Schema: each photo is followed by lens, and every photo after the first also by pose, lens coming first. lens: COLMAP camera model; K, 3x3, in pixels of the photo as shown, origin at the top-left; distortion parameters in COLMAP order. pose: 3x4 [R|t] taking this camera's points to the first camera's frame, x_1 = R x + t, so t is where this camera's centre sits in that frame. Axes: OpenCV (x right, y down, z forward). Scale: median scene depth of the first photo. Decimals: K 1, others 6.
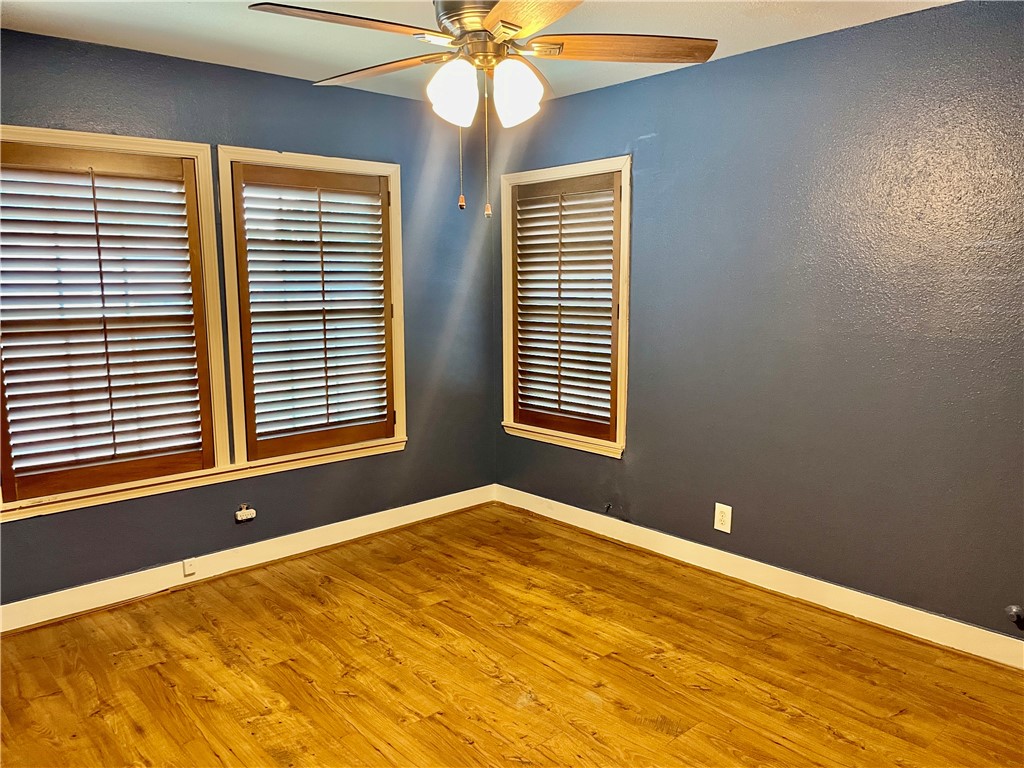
lens RADIAL K [[768.9, 0, 513.1], [0, 768.9, 389.2], [0, 0, 1]] dist [0.022120, -0.020438]
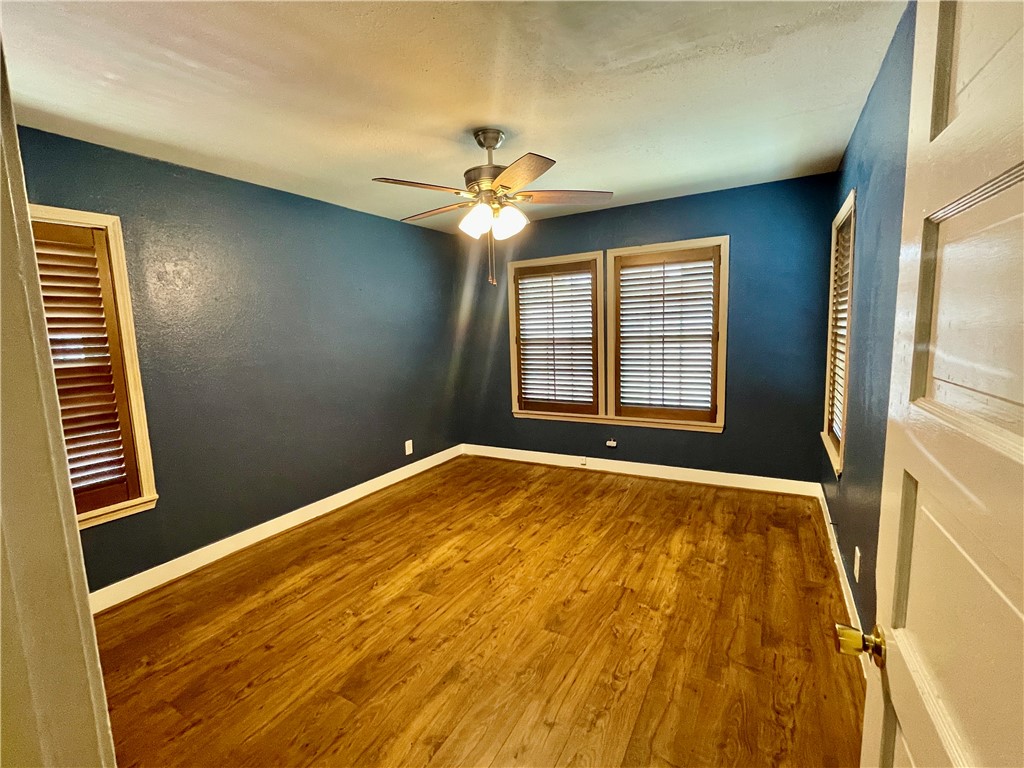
lens RADIAL K [[462.5, 0, 513.3], [0, 462.5, 379.2], [0, 0, 1]] dist [-0.000191, -0.000761]
pose [[0.320182, 0.107316, -0.941258, 0.677920], [-0.104891, 0.991470, 0.077361, -0.060833], [0.941531, 0.073960, 0.328707, 0.426666]]
